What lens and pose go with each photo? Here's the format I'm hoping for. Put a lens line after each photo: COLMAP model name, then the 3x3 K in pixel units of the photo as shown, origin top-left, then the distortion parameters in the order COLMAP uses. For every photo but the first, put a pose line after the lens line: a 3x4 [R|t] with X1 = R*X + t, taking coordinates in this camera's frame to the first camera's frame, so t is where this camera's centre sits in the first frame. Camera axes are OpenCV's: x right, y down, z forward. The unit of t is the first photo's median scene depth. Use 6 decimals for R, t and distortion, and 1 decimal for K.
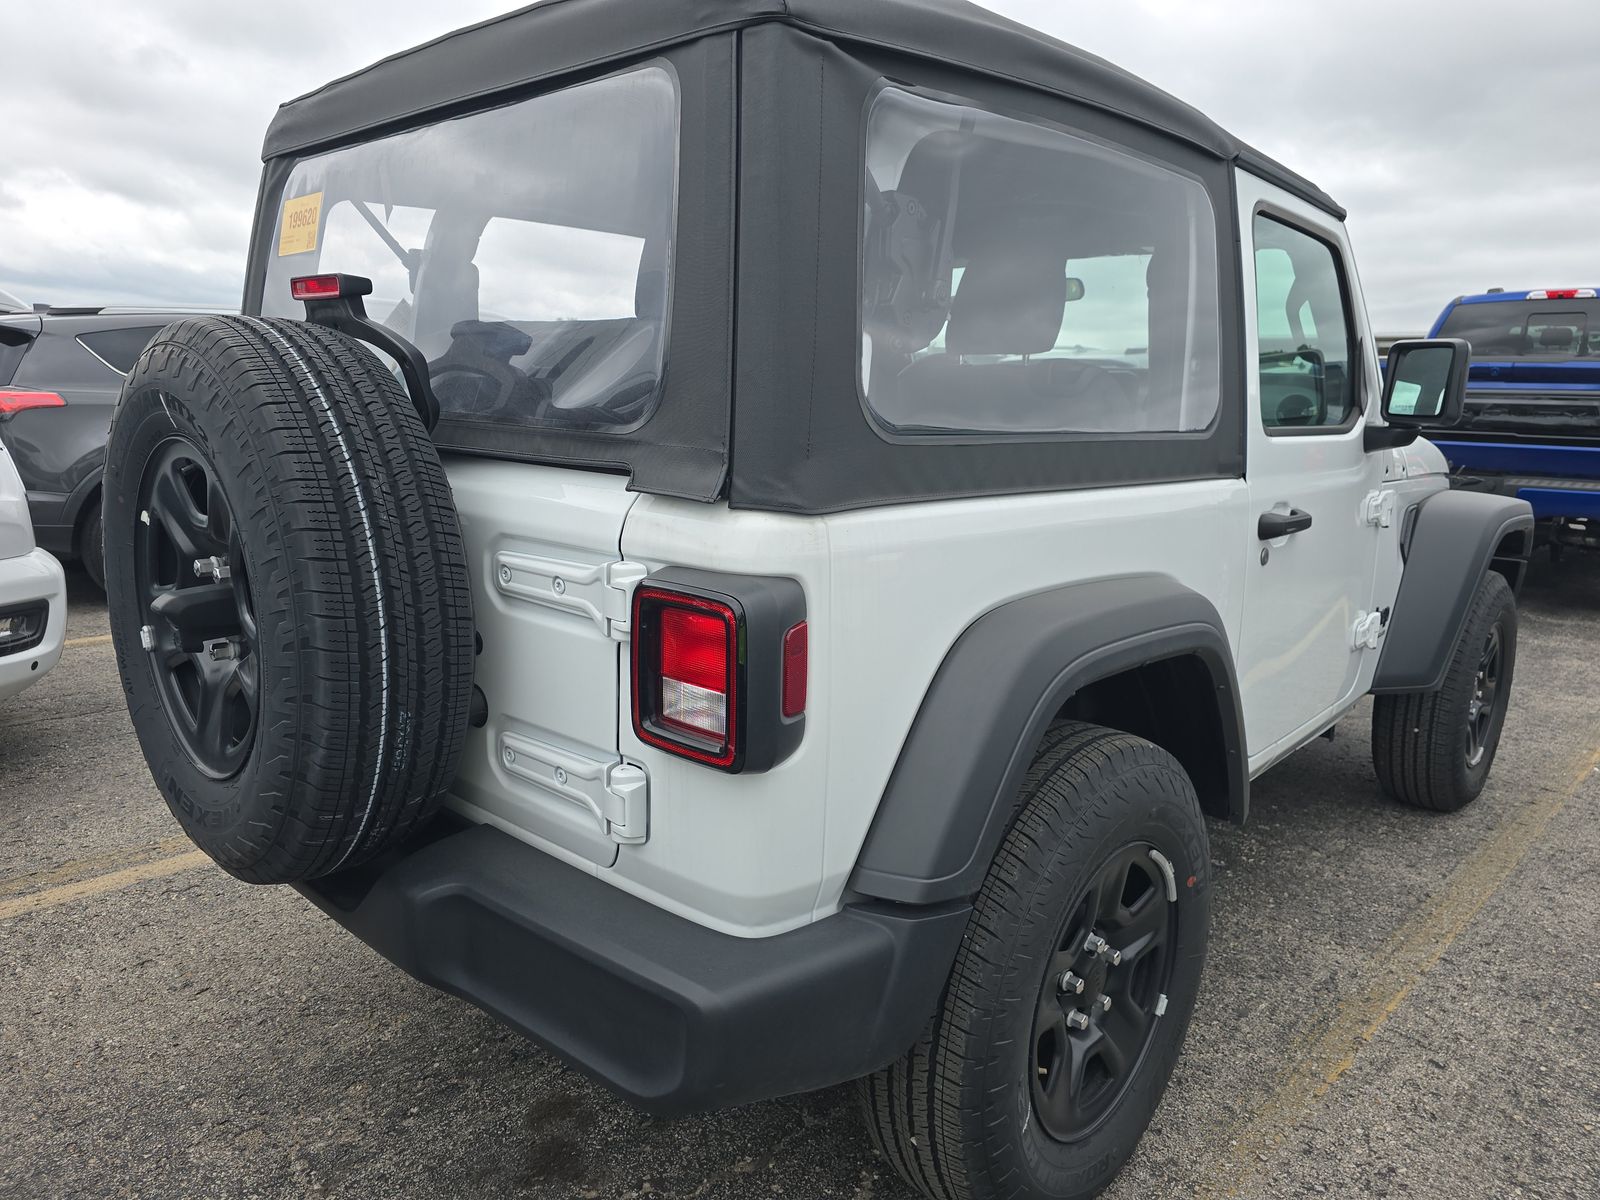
lens RADIAL K [[1083.5, 0, 800.0], [0, 1083.5, 600.0], [0, 0, 1]] dist [0.018226, -0.006140]
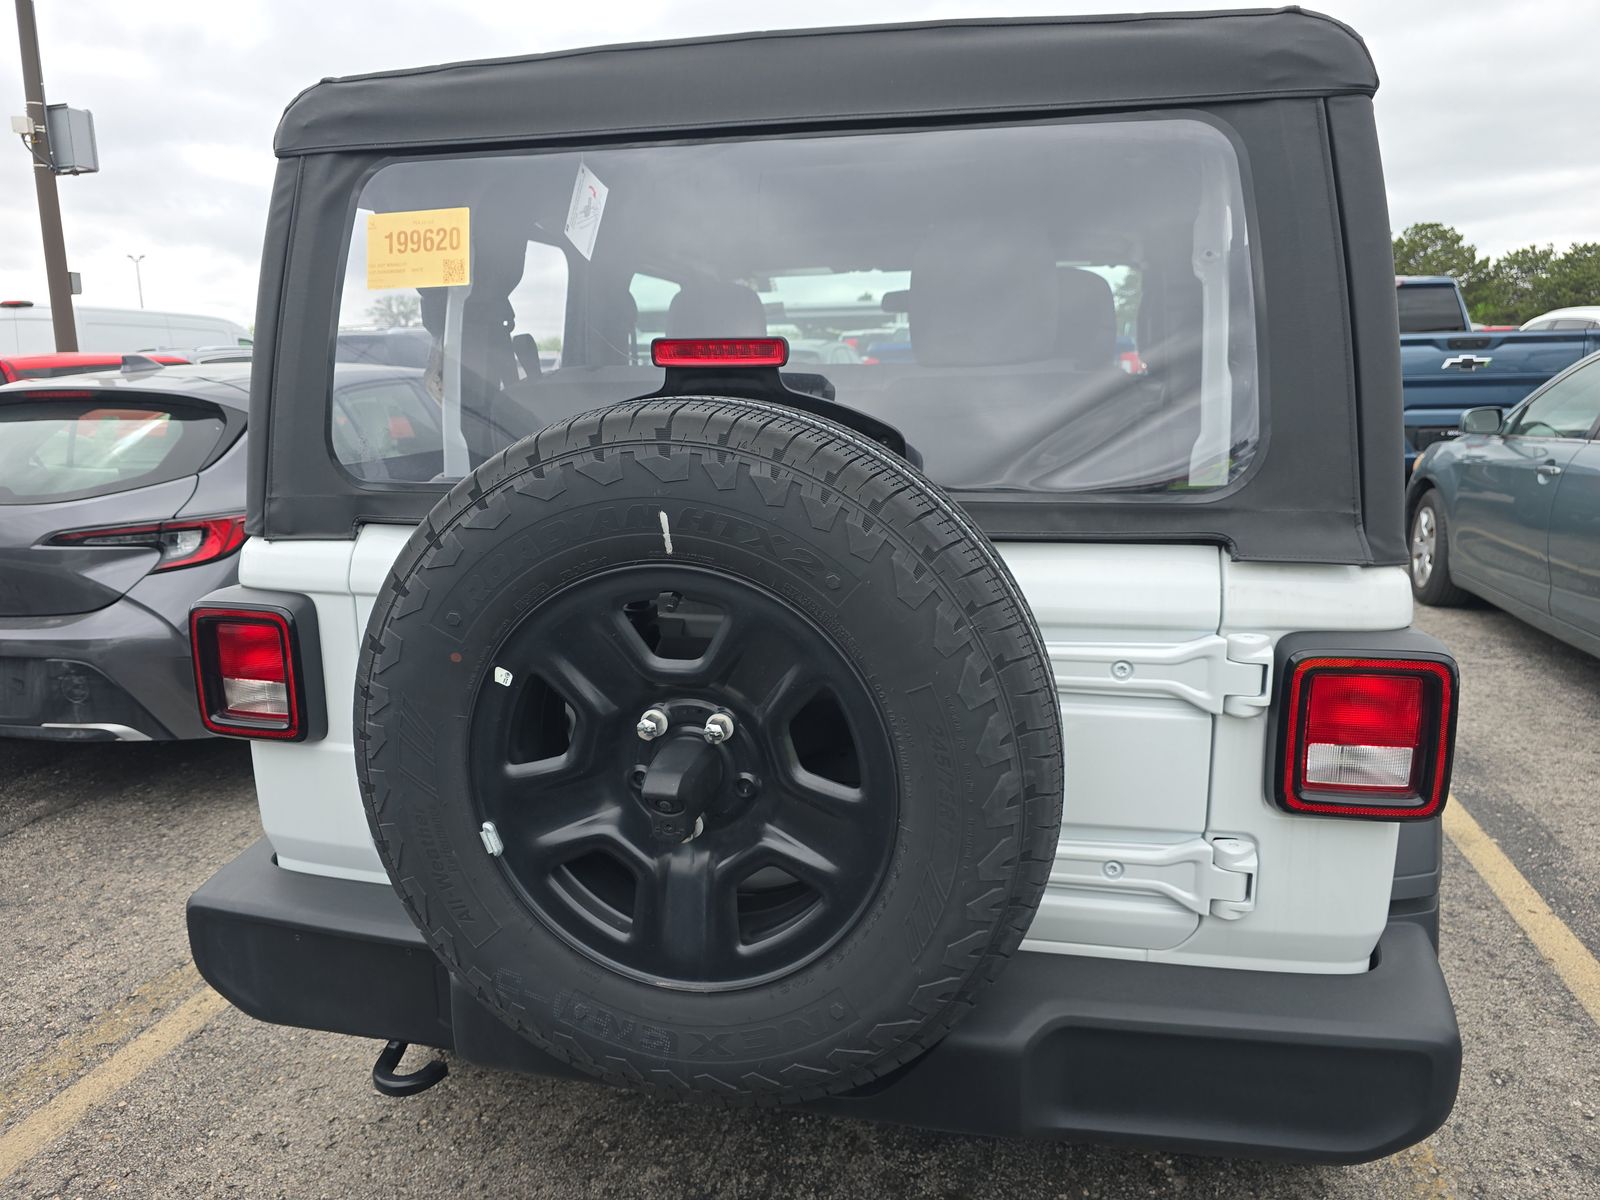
lens RADIAL K [[1083.5, 0, 800.0], [0, 1083.5, 600.0], [0, 0, 1]] dist [0.018226, -0.006140]
pose [[0.859800, -0.146923, 0.489038, -0.936369], [0.136706, 0.988983, 0.056774, -0.168498], [-0.491992, 0.018040, 0.870413, 0.331287]]
